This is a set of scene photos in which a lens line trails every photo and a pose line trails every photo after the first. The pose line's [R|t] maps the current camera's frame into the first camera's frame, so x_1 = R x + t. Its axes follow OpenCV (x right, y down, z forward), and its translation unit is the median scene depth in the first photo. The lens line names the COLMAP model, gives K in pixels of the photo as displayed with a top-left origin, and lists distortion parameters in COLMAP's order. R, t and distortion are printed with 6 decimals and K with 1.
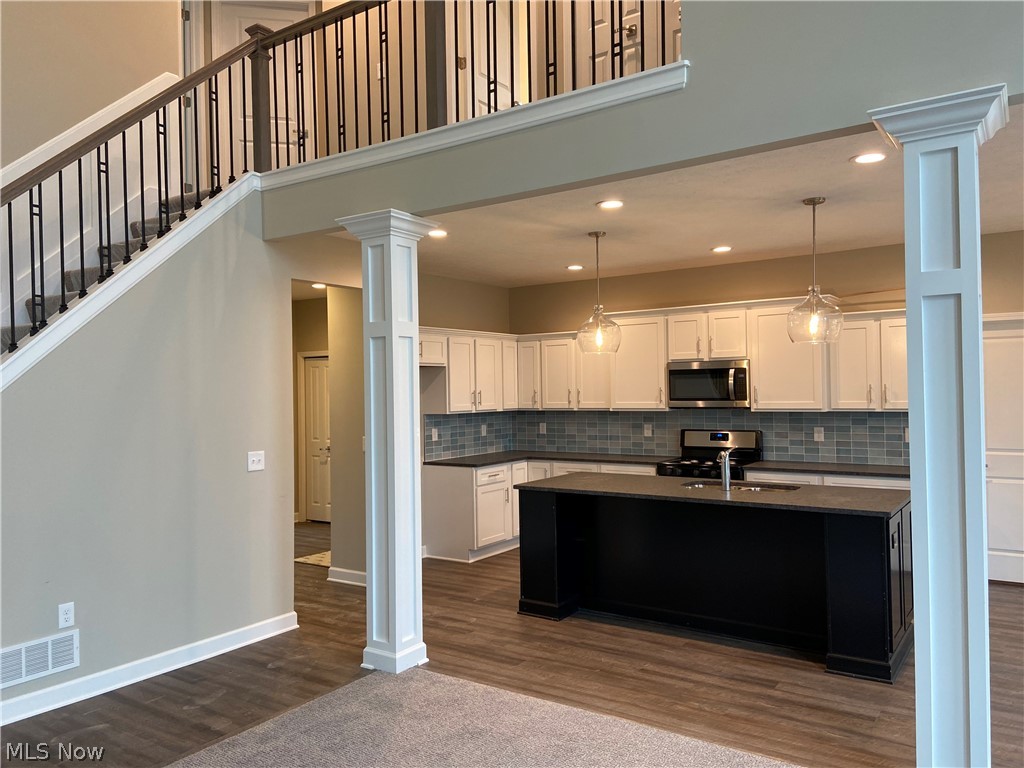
lens RADIAL K [[774.6, 0, 514.8], [0, 774.6, 384.8], [0, 0, 1]] dist [0.074805, -0.070837]
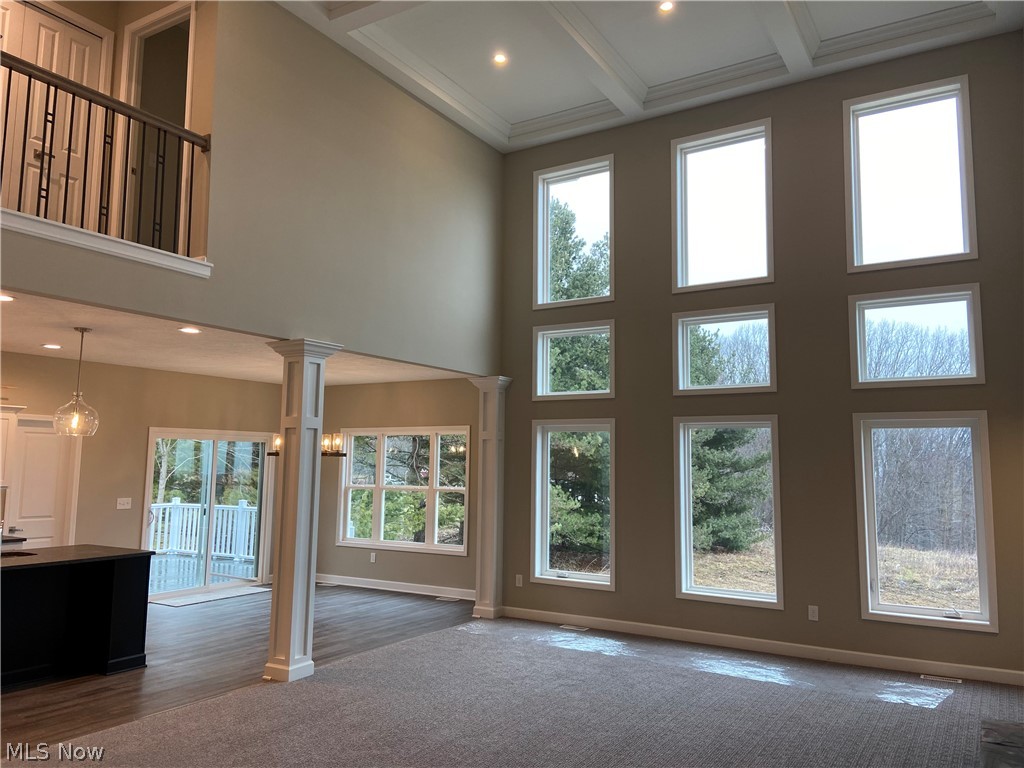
lens RADIAL K [[774.6, 0, 512.7], [0, 774.6, 381.1], [0, 0, 1]] dist [0.074805, -0.070837]
pose [[-0.042590, 0.127423, 0.990934, -1.439275], [-0.016103, 0.991617, -0.128203, 0.007985], [-0.998963, -0.021418, -0.040181, 0.596482]]
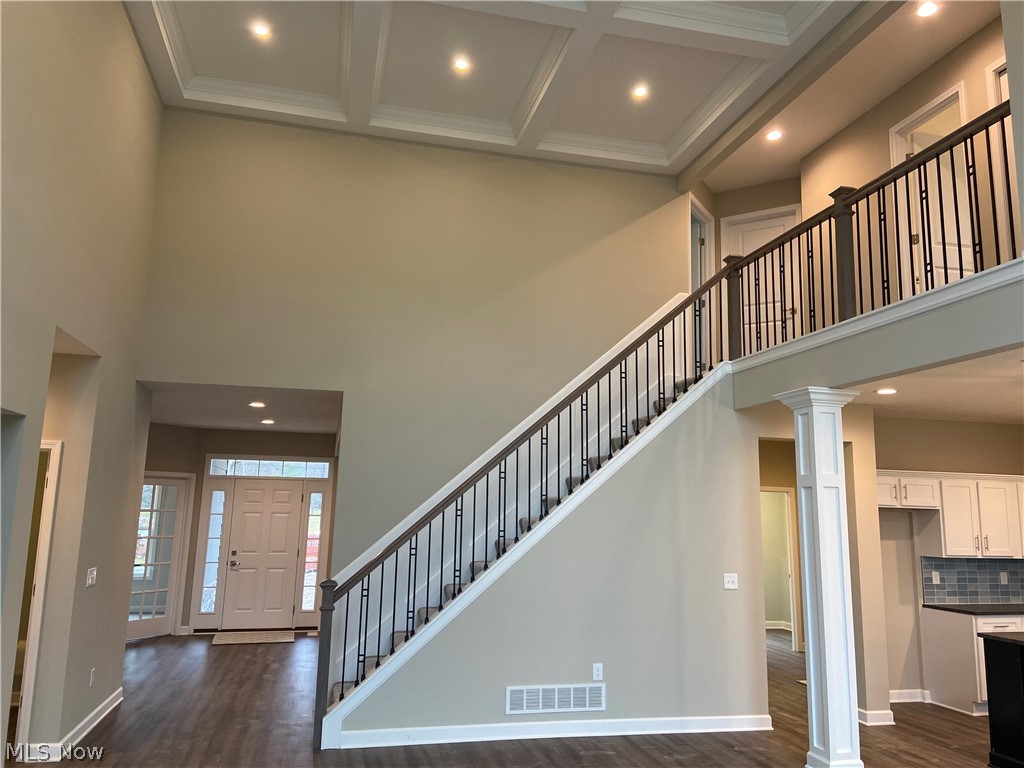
lens RADIAL K [[774.6, 0, 509.4], [0, 774.6, 380.8], [0, 0, 1]] dist [0.074805, -0.070837]
pose [[0.741783, -0.079017, -0.665968, 0.276204], [-0.033151, 0.987500, -0.154092, -0.017357], [0.669820, 0.136380, 0.729892, -0.223830]]
